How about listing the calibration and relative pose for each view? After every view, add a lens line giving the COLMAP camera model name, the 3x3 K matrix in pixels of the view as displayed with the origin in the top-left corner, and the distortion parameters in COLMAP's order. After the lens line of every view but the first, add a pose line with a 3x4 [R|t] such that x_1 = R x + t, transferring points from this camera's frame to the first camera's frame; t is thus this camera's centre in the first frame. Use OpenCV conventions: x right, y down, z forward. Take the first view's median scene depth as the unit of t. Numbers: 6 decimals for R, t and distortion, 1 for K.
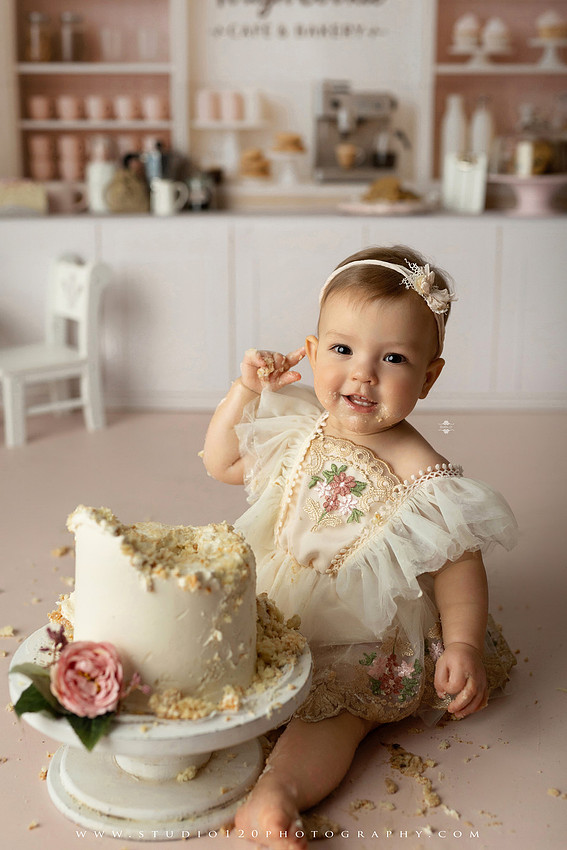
lens RADIAL K [[1219.5, 0, 283.5], [0, 1219.5, 425.0], [0, 0, 1]] dist [-0.000597, 0.023105]
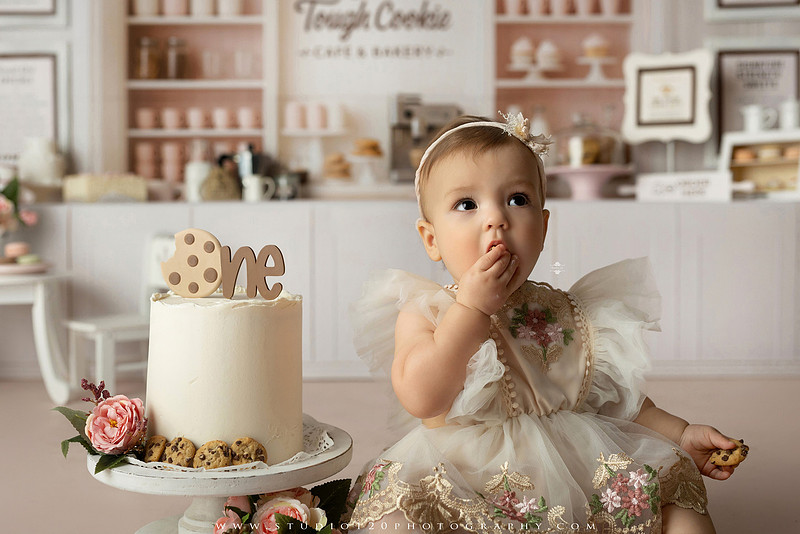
lens RADIAL K [[1147.8, 0, 400.0], [0, 1147.8, 267.0], [0, 0, 1]] dist [-0.000597, 0.023105]
pose [[0.999972, -0.003993, 0.006334, 0.028857], [0.005316, 0.974328, -0.225070, 0.119433], [-0.005273, 0.225097, 0.974322, -0.002396]]
